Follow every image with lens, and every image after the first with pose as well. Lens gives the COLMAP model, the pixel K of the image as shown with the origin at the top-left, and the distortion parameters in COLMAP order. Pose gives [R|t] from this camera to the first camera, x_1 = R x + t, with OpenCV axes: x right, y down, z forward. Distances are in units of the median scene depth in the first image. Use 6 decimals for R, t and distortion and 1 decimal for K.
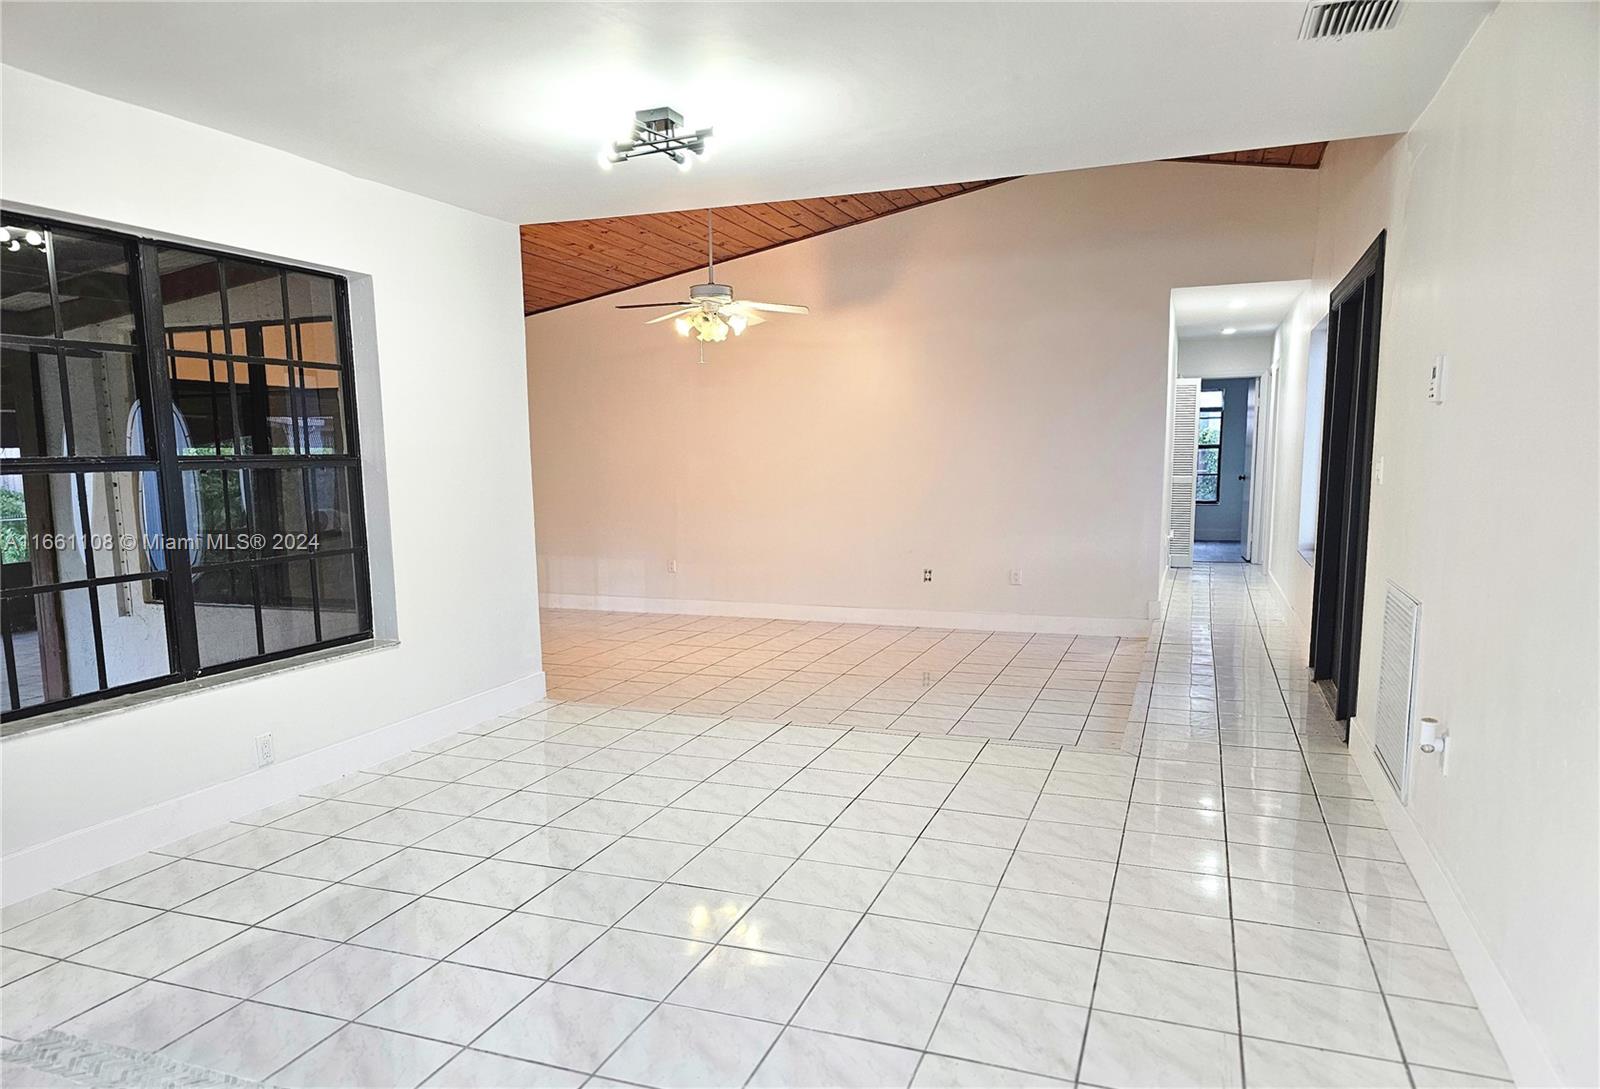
lens RADIAL K [[1071.8, 0, 783.1], [0, 1071.8, 615.0], [0, 0, 1]] dist [0.031178, -0.021593]
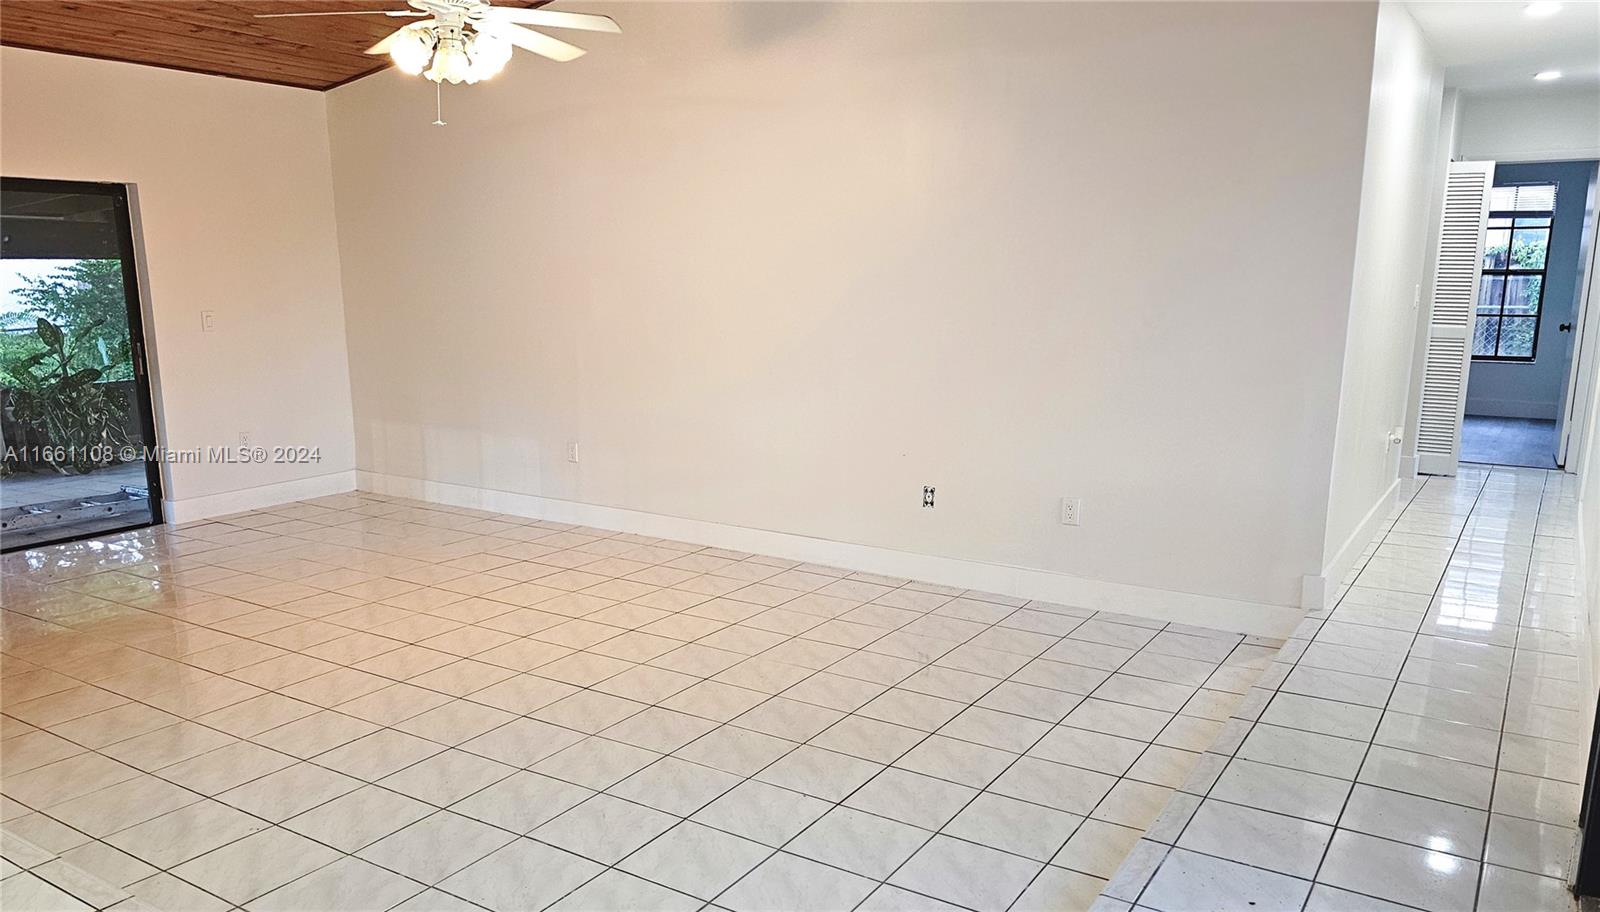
lens RADIAL K [[1211.3, 0, 719.7], [0, 1211.3, 546.2], [0, 0, 1]] dist [-0.010509, 0.002754]
pose [[0.973473, 0.058223, -0.221270, 0.118501], [-0.040547, 0.995674, 0.083607, -0.041951], [0.225180, -0.072417, 0.971622, 0.218205]]
